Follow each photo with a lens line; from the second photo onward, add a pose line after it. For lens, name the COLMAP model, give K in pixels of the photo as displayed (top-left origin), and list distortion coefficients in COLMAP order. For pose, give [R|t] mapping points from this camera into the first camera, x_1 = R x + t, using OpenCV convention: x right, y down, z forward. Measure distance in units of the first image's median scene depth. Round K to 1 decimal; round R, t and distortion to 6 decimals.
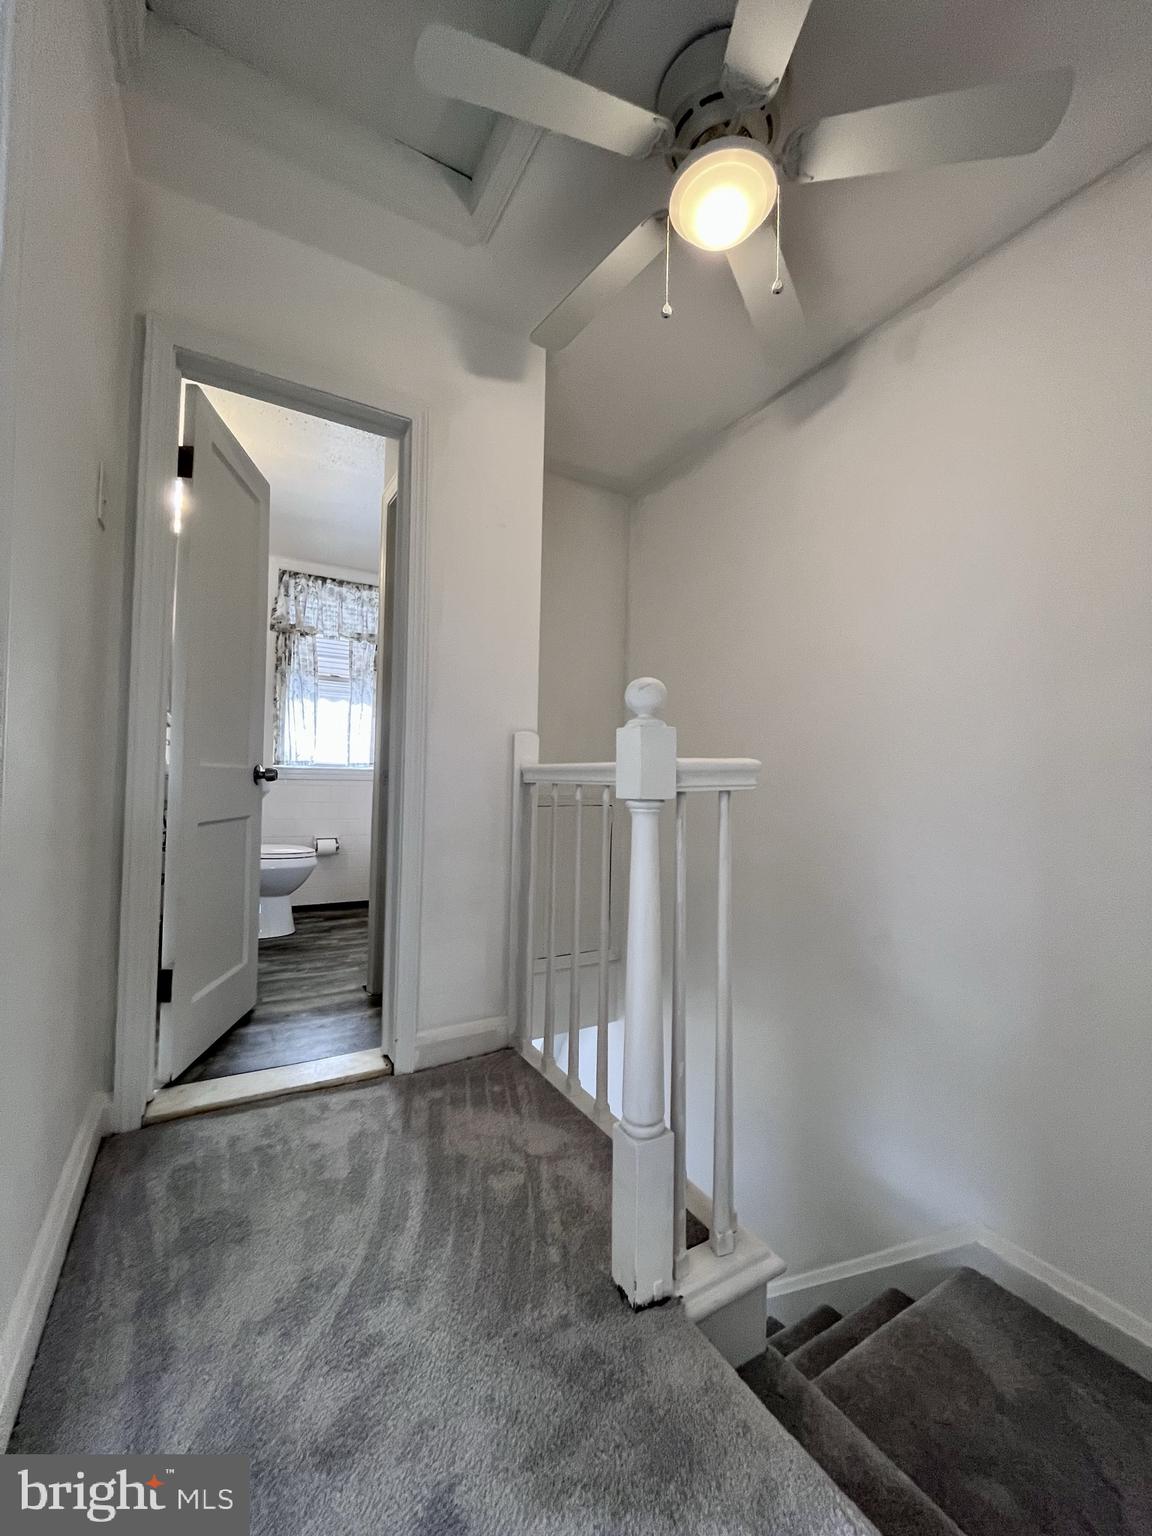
lens RADIAL K [[618.1, 0, 573.3], [0, 618.1, 767.4], [0, 0, 1]] dist [-0.002735, -0.000630]
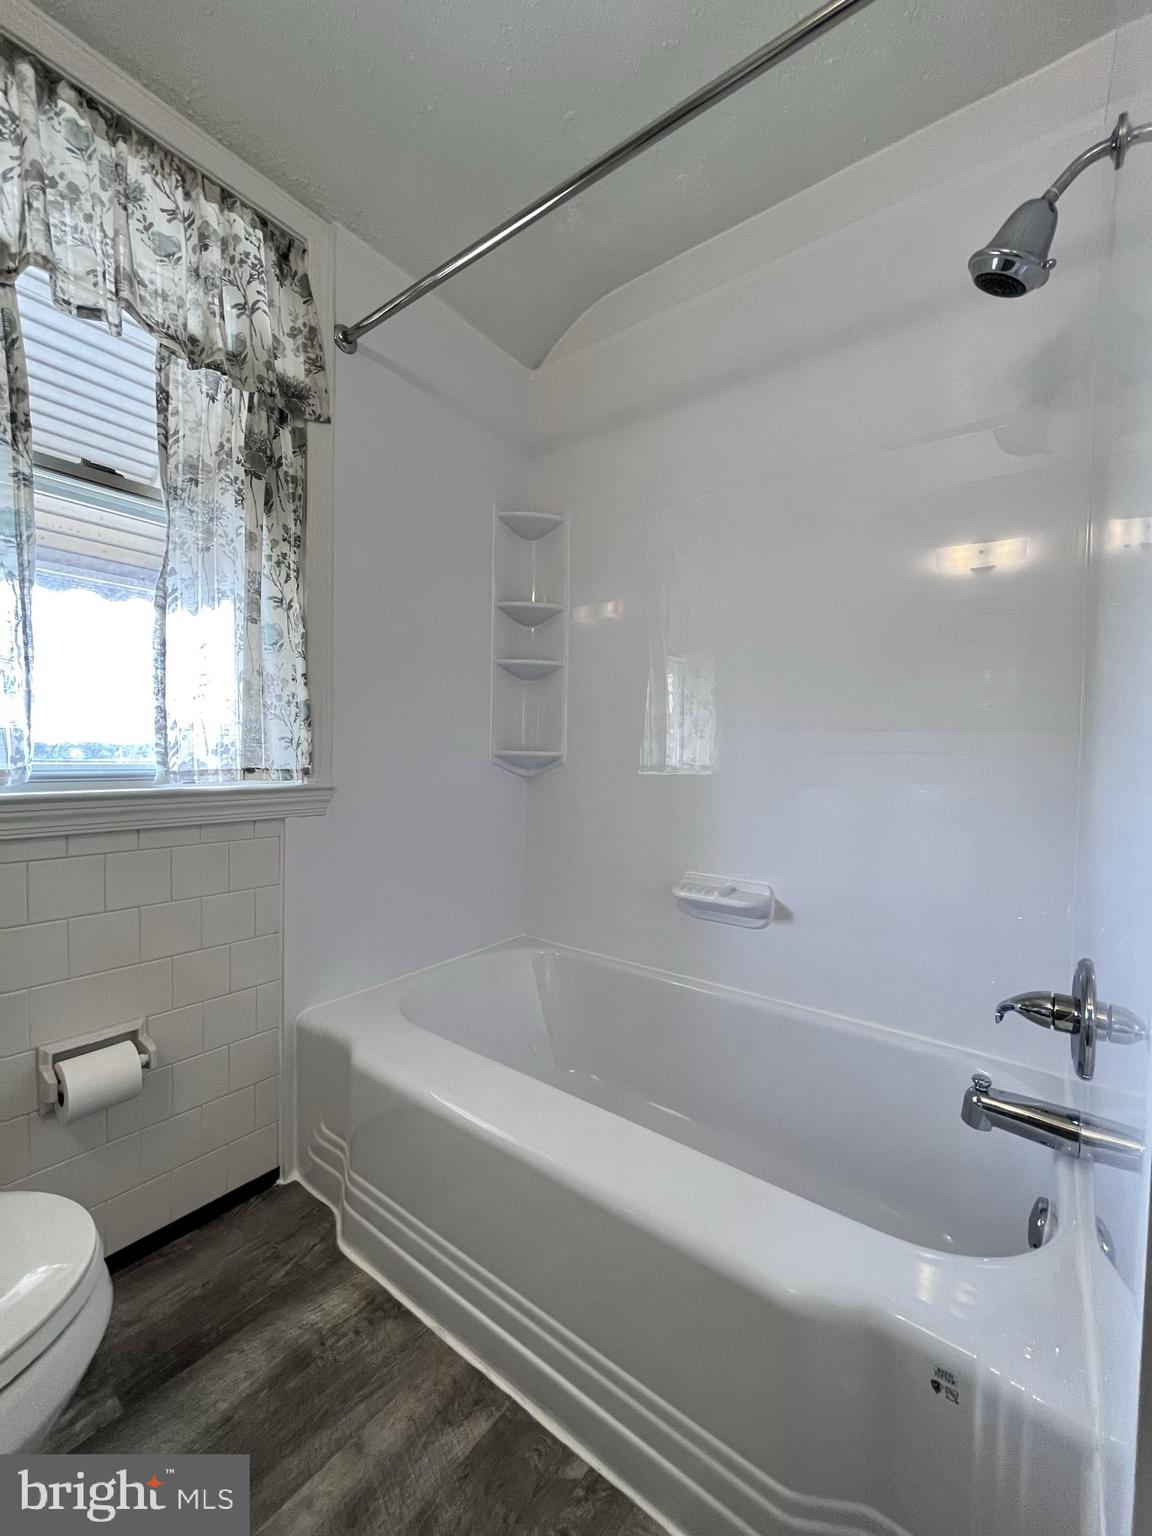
lens RADIAL K [[618.1, 0, 579.9], [0, 618.1, 770.4], [0, 0, 1]] dist [-0.002735, -0.000630]
pose [[0.922628, -0.017462, 0.385295, -0.302678], [-0.004444, 0.998427, 0.055891, -0.025105], [-0.385665, -0.053279, 0.921099, 0.662723]]
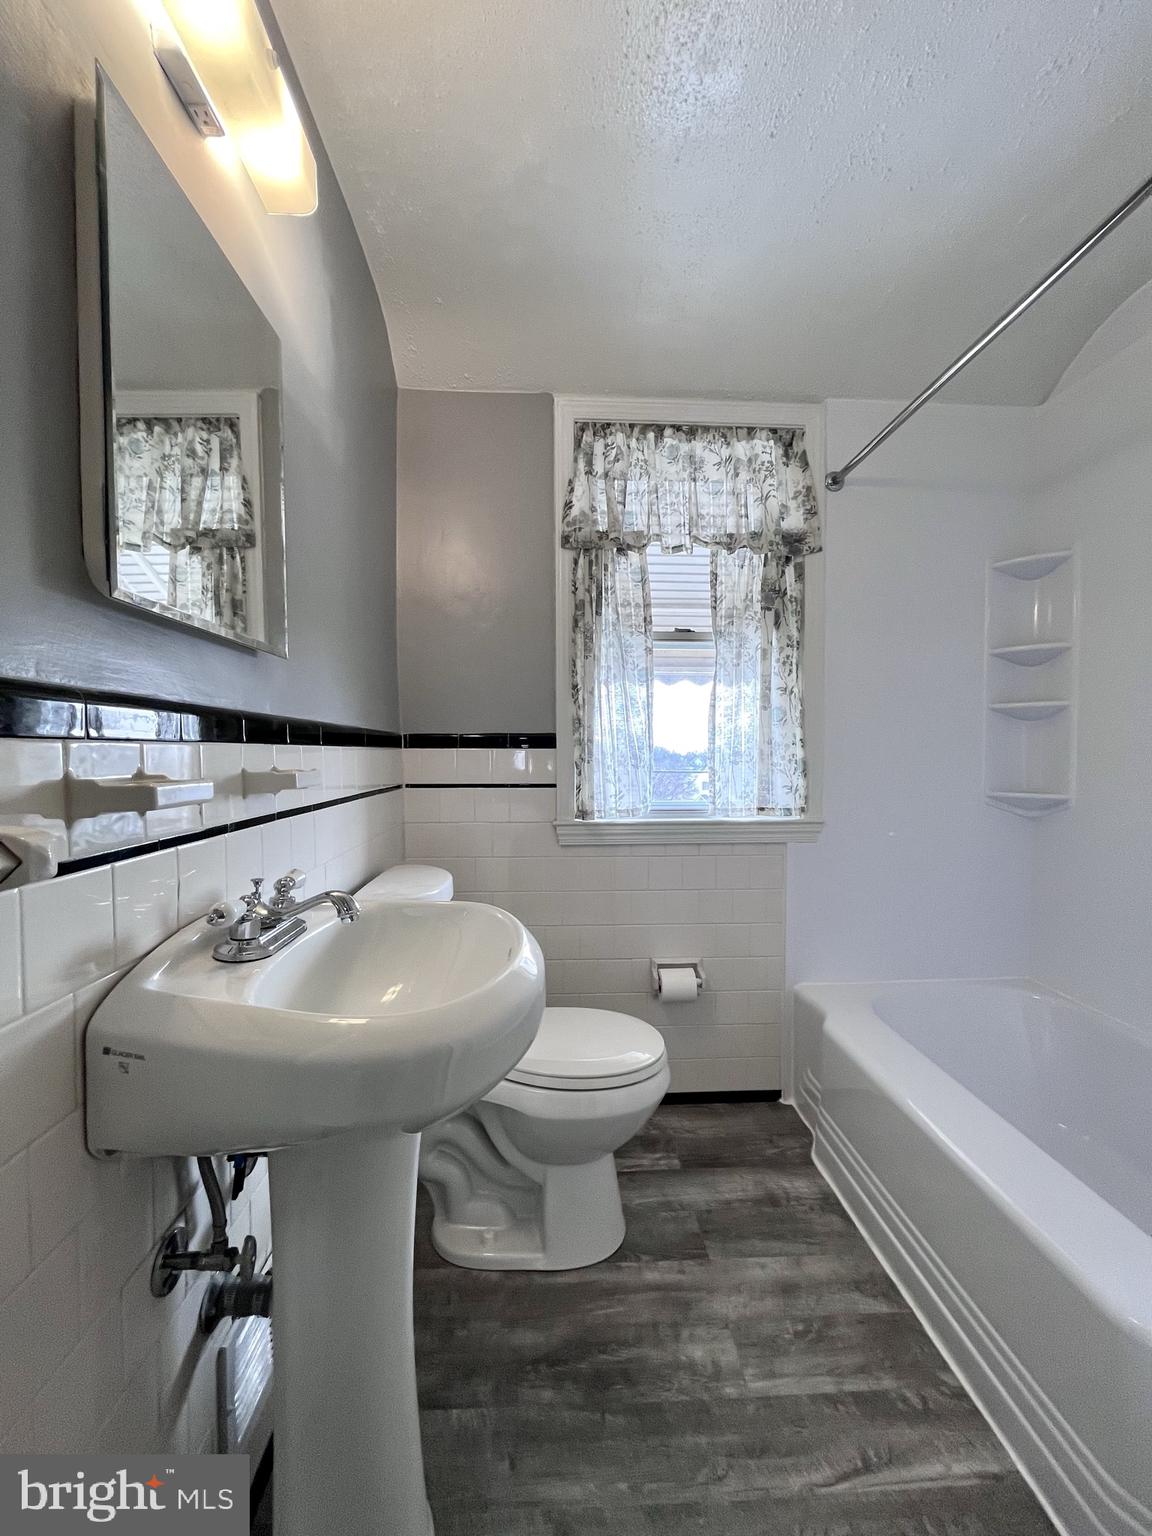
lens RADIAL K [[618.1, 0, 575.5], [0, 618.1, 773.0], [0, 0, 1]] dist [-0.002735, -0.000630]
pose [[0.885531, -0.007565, -0.464519, -0.241704], [0.029322, 0.998784, 0.039632, -0.058113], [0.463655, -0.048716, 0.884676, 0.535091]]
